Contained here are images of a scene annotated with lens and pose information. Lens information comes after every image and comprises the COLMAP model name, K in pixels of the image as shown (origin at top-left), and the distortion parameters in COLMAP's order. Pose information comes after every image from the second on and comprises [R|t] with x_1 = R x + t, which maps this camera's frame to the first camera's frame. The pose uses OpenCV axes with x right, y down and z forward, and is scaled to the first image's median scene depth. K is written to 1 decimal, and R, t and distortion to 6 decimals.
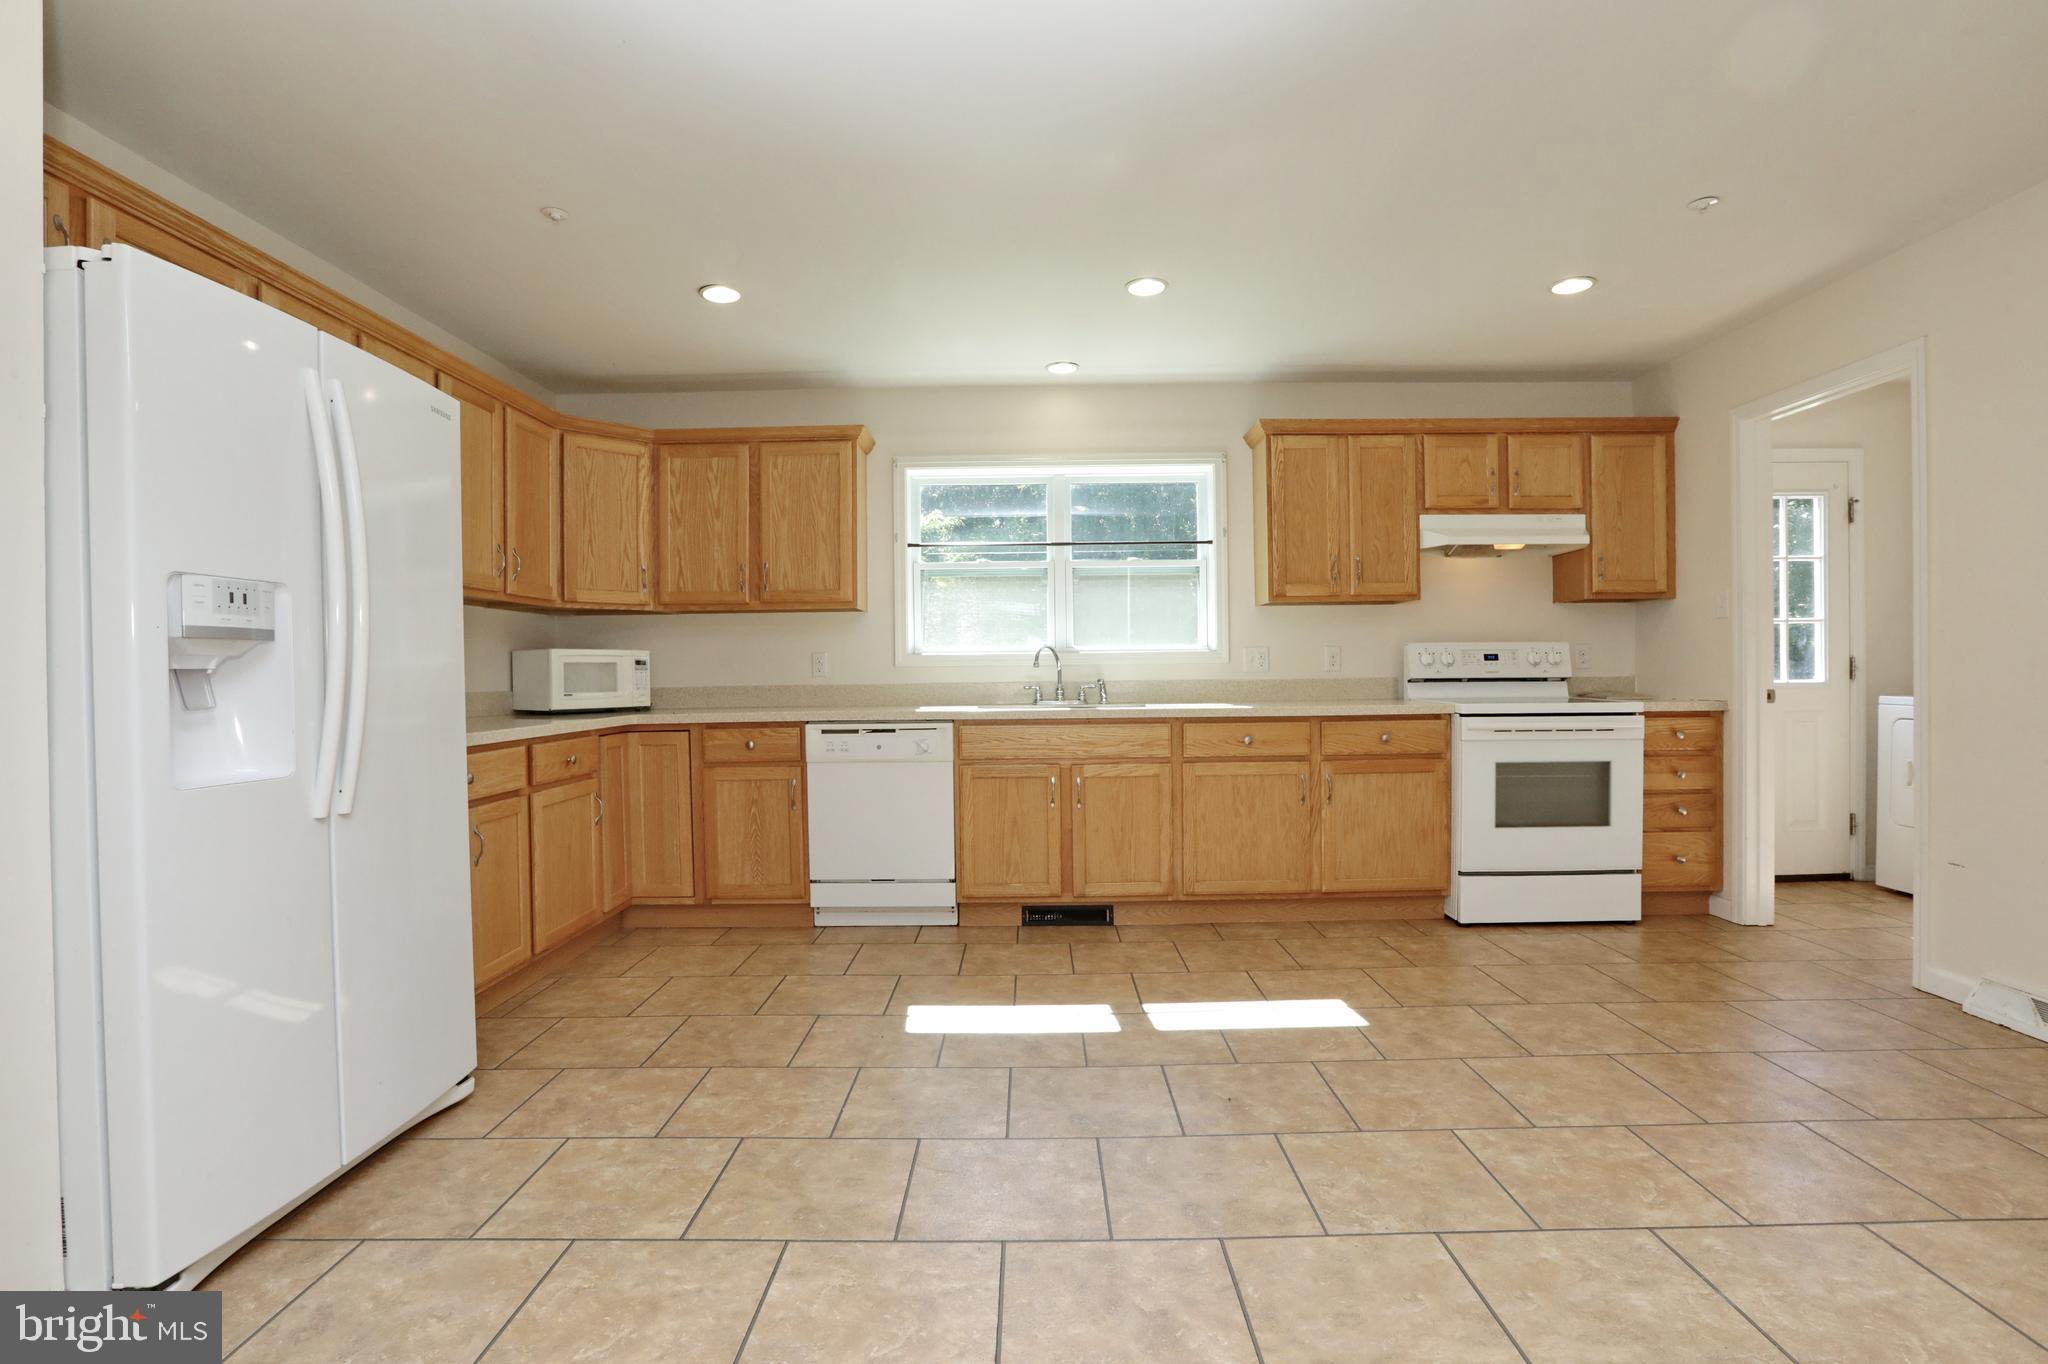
lens RADIAL K [[945.1, 0, 1039.4], [0, 945.1, 694.3], [0, 0, 1]] dist [-0.041279, 0.010447]
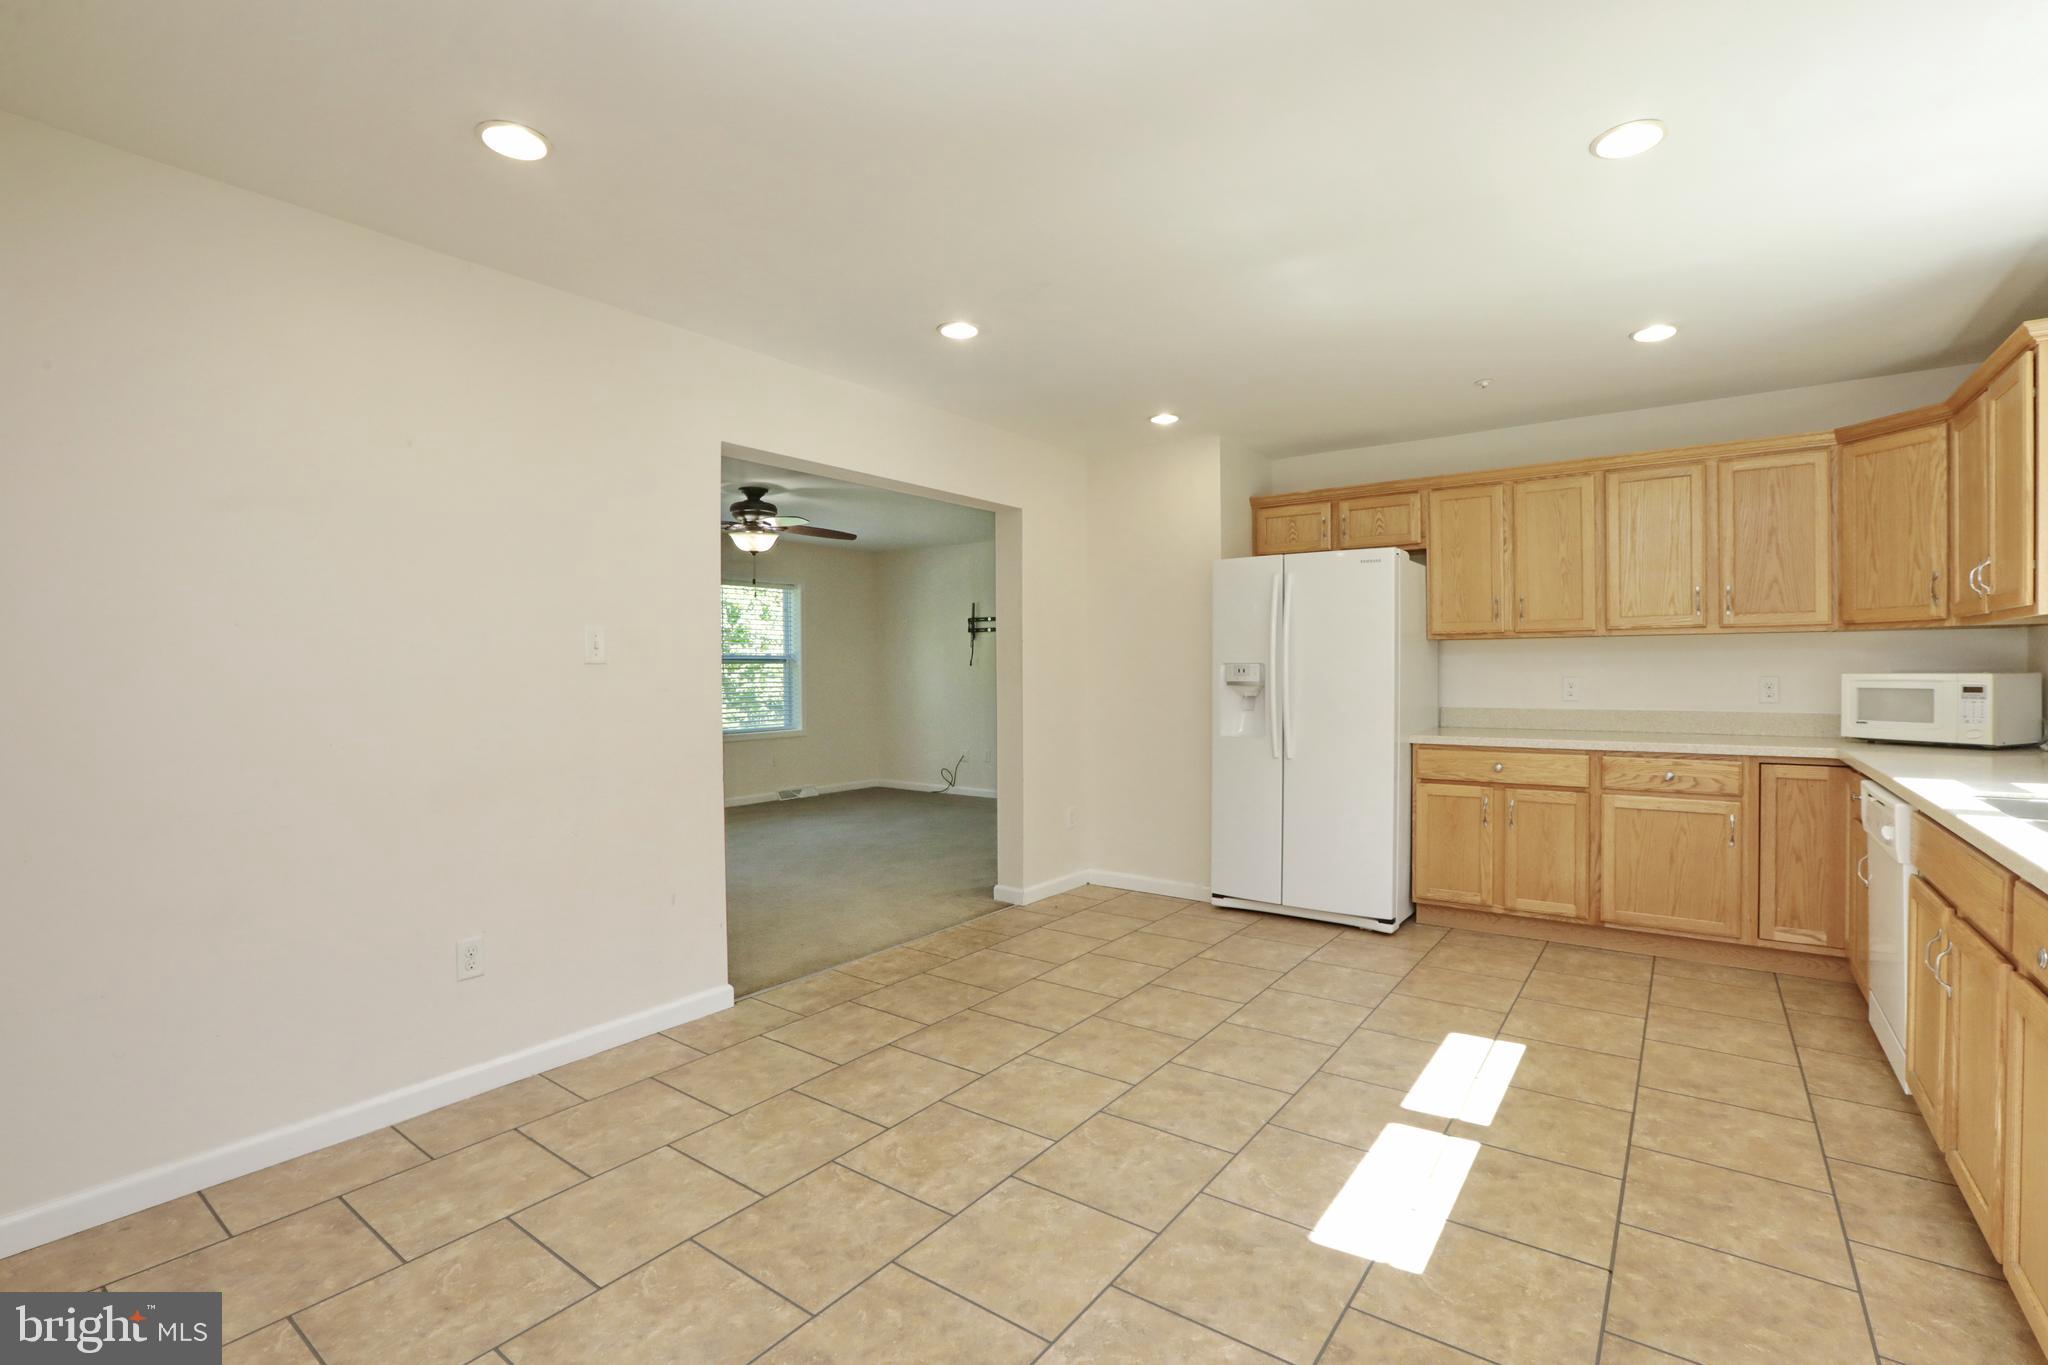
lens RADIAL K [[945.1, 0, 1036.5], [0, 945.1, 687.9], [0, 0, 1]] dist [-0.041279, 0.010447]
pose [[-0.580644, 0.031027, -0.813566, 0.741039], [-0.006016, 0.999083, 0.042395, -0.069281], [0.814136, 0.029511, -0.579925, 0.882542]]
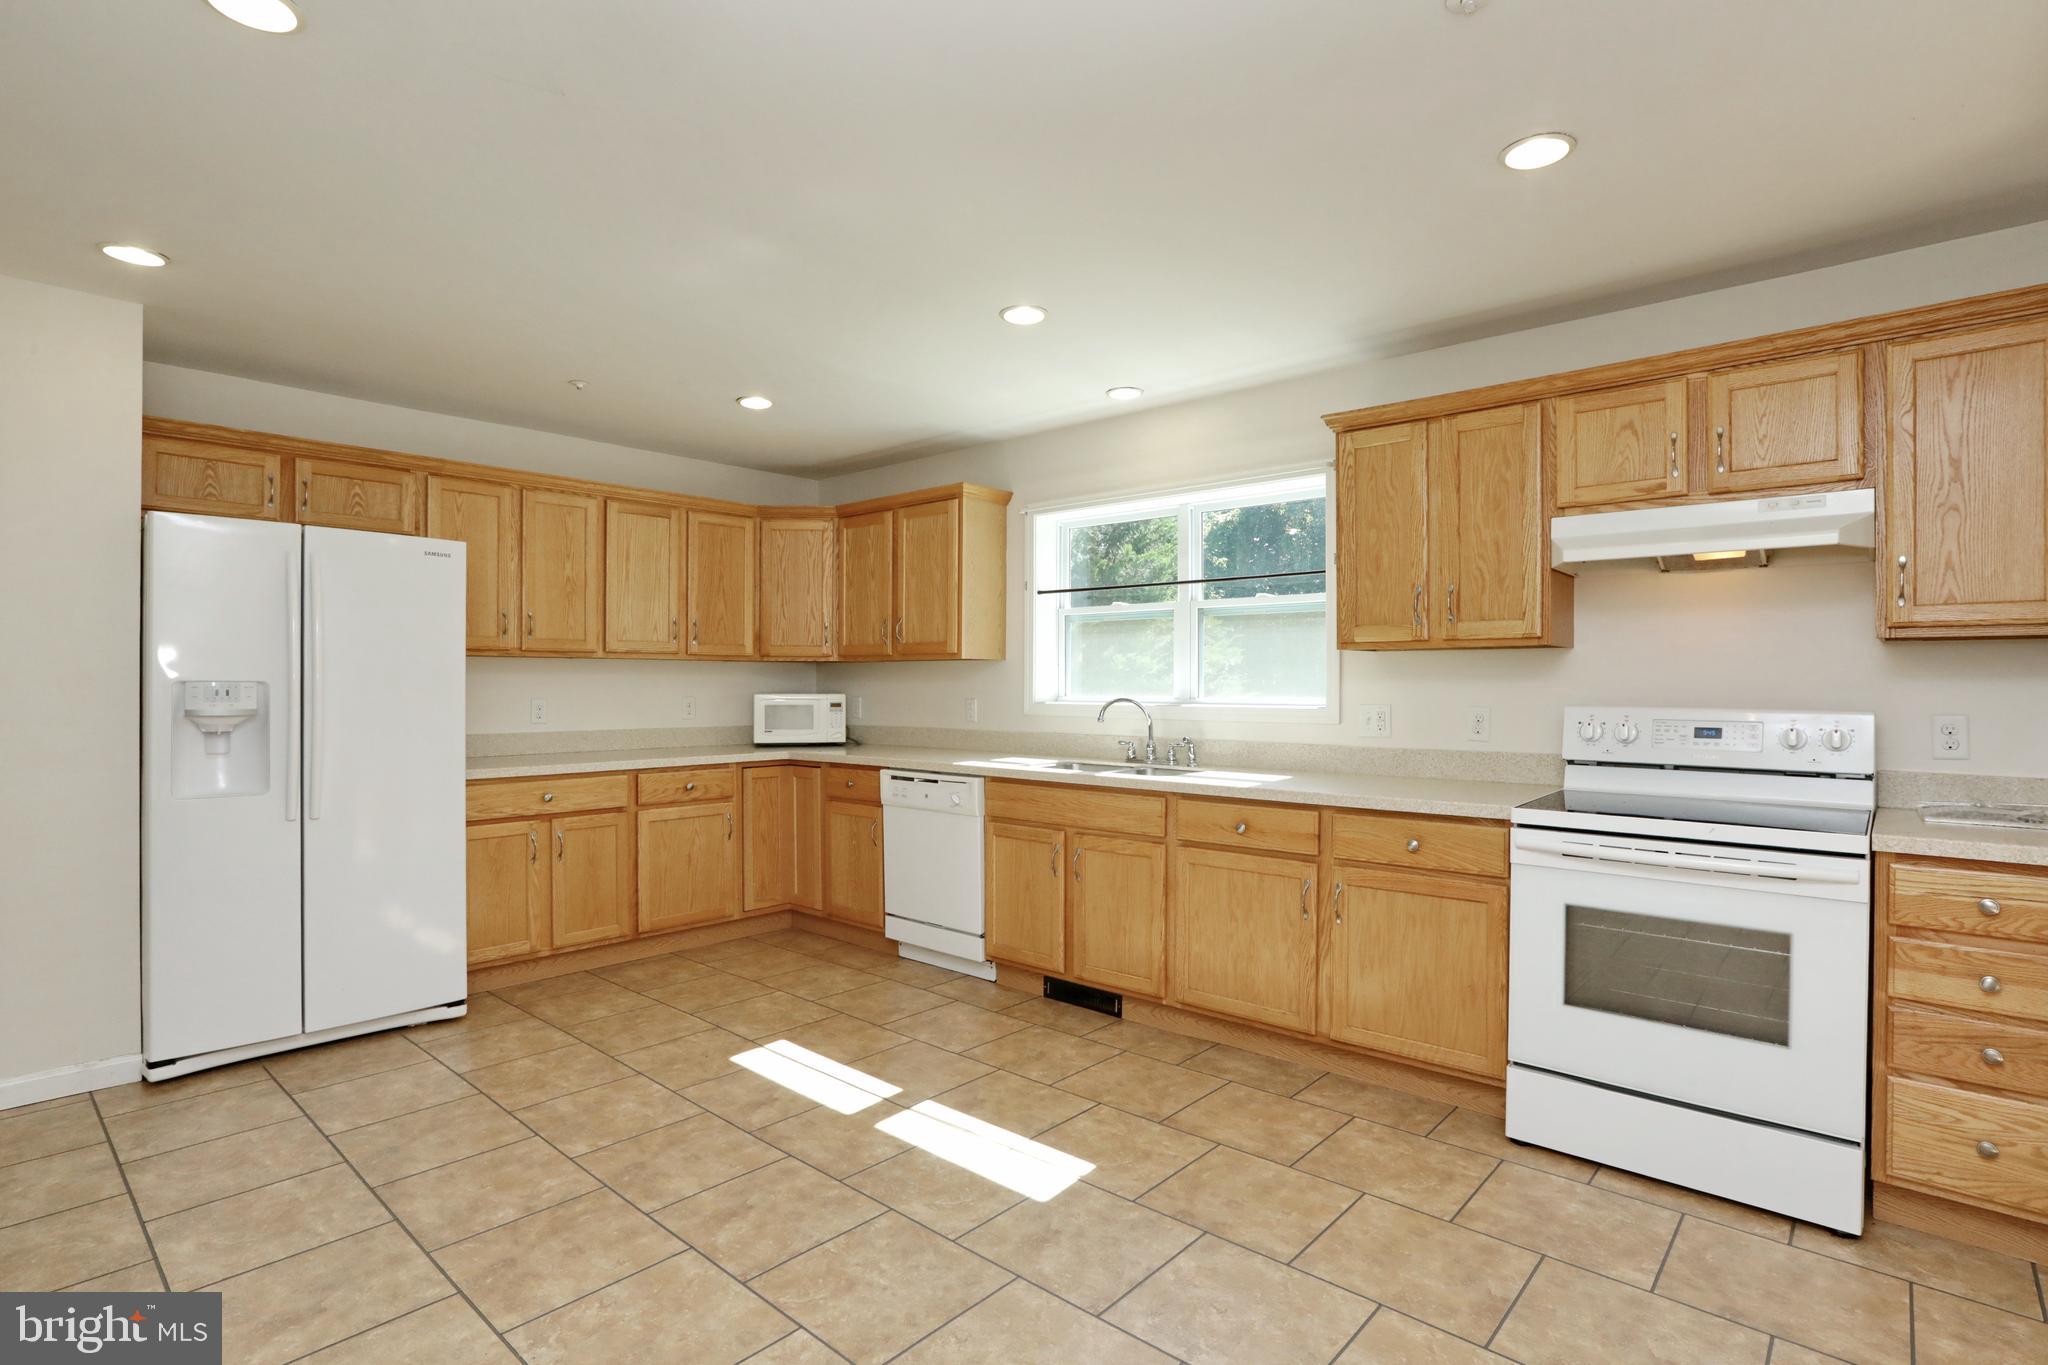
lens RADIAL K [[991.4, 0, 1050.6], [0, 991.4, 697.5], [0, 0, 1]] dist [-0.033656, 0.006680]
pose [[0.760357, 0.023810, -0.649068, 0.640373], [-0.027535, 0.999611, 0.004413, -0.060826], [0.648921, 0.014517, 0.760717, 0.253301]]
